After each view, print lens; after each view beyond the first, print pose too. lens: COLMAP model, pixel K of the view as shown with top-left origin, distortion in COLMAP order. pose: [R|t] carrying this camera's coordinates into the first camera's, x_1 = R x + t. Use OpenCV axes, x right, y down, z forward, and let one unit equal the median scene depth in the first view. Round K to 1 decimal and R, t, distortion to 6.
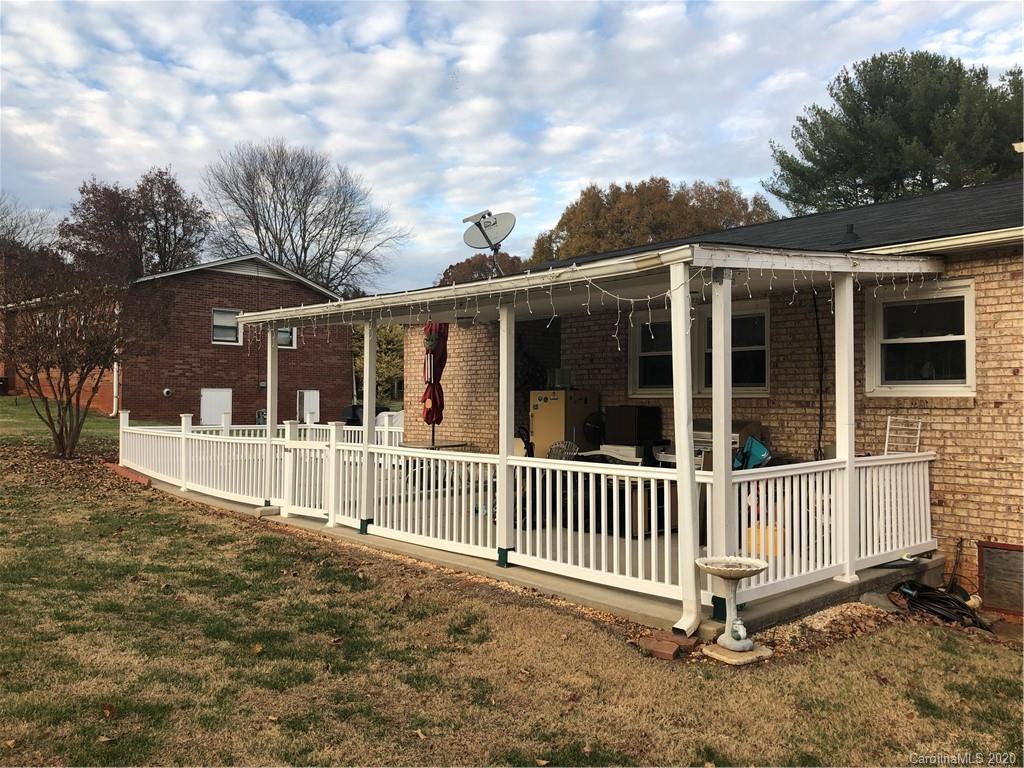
lens RADIAL K [[820.8, 0, 512.0], [0, 820.8, 384.0], [0, 0, 1]] dist [0.013132, -0.008695]
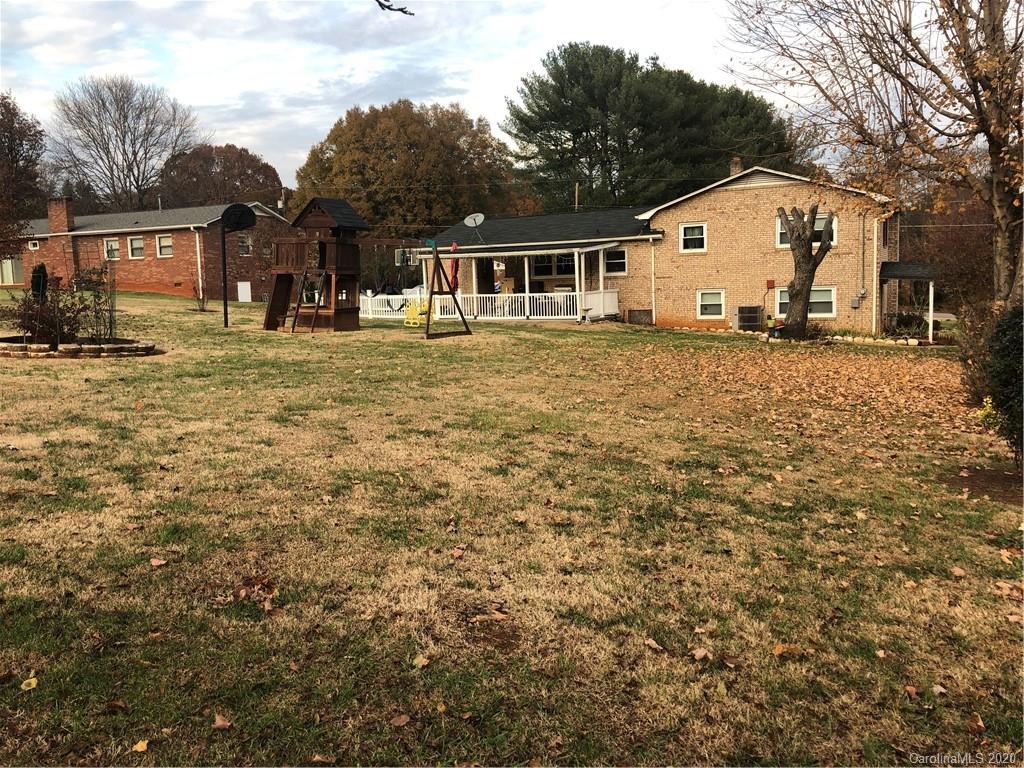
lens RADIAL K [[820.8, 0, 512.0], [0, 820.8, 384.0], [0, 0, 1]] dist [0.013132, -0.008695]
pose [[0.933845, -0.076061, 0.349497, -0.253862], [0.026543, 0.989170, 0.144353, -0.009676], [-0.356692, -0.125527, 0.925750, -0.465579]]
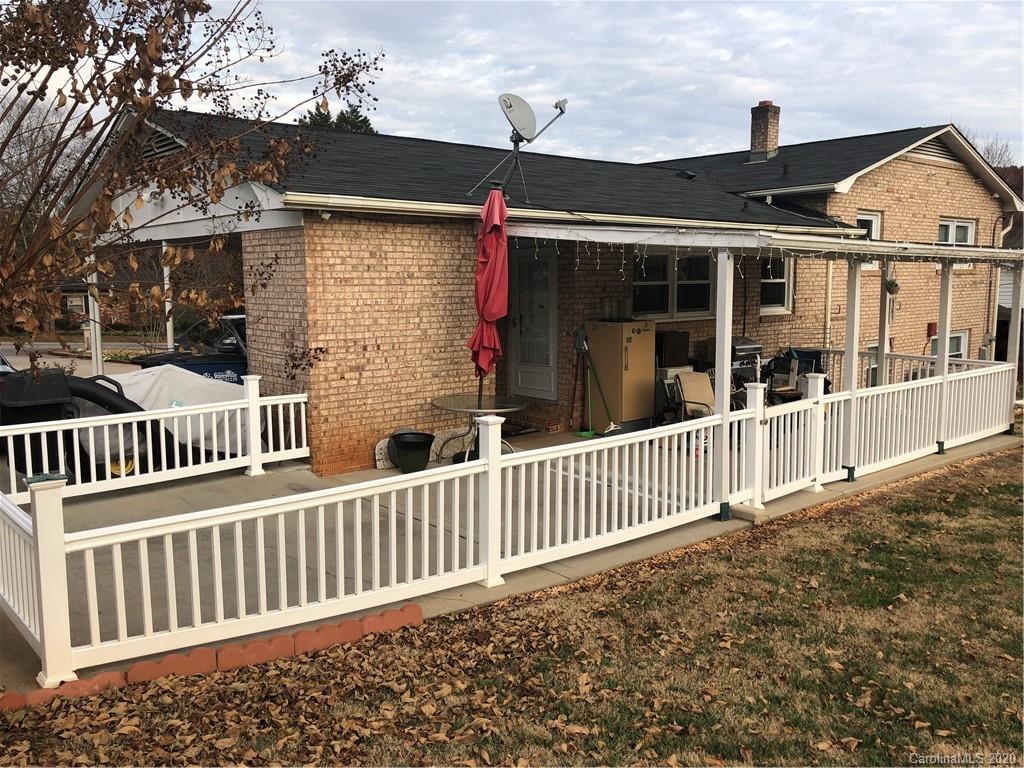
lens RADIAL K [[820.8, 0, 512.0], [0, 820.8, 384.0], [0, 0, 1]] dist [0.013132, -0.008695]
pose [[0.059936, -0.131281, 0.989532, -0.227989], [-0.015222, 0.991078, 0.132408, -0.011064], [-0.998086, -0.022998, 0.057403, 0.264830]]
